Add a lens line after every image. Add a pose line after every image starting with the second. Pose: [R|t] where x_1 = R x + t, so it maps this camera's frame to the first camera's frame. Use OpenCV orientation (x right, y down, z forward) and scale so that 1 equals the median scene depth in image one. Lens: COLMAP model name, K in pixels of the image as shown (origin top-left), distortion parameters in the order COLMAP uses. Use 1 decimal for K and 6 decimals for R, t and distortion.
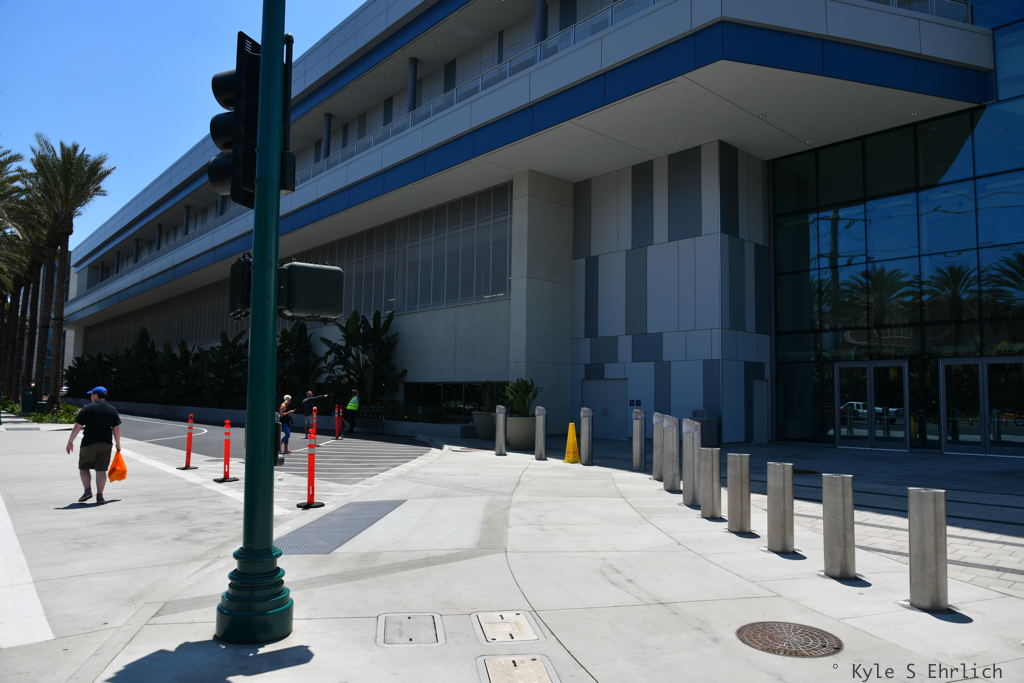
lens RADIAL K [[698.6, 0, 510.6], [0, 698.6, 347.4], [0, 0, 1]] dist [-0.030889, 0.003072]
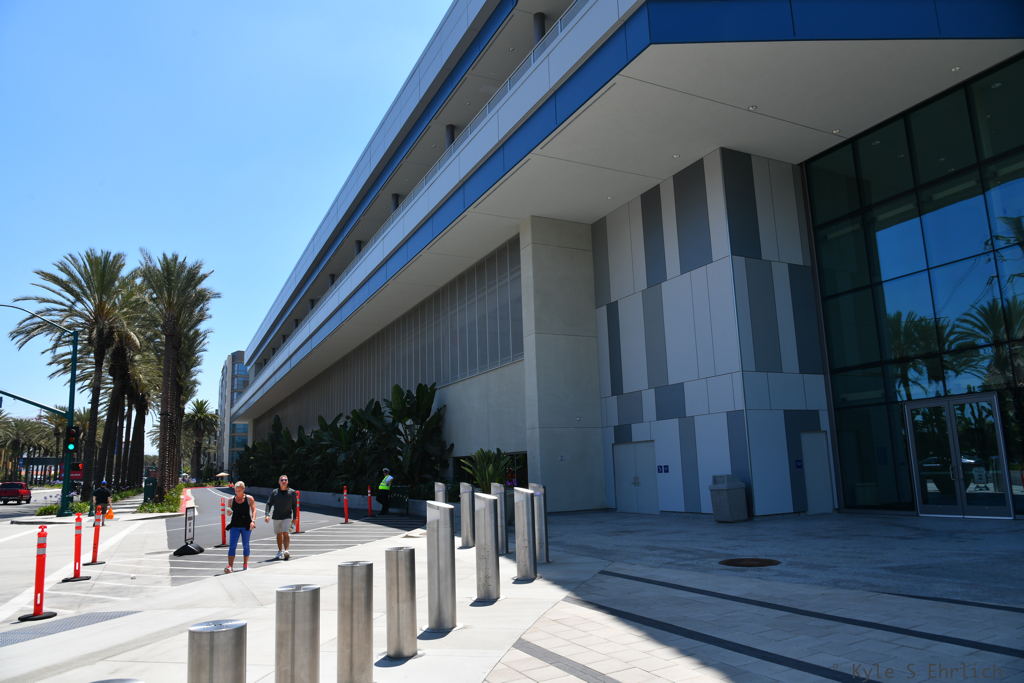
lens RADIAL K [[698.6, 0, 510.6], [0, 698.6, 347.4], [0, 0, 1]] dist [-0.030889, 0.003072]
pose [[0.961631, -0.093607, -0.257883, 0.235131], [0.067723, 0.991895, -0.107505, 0.012535], [0.265857, 0.085916, 0.960176, 0.137844]]
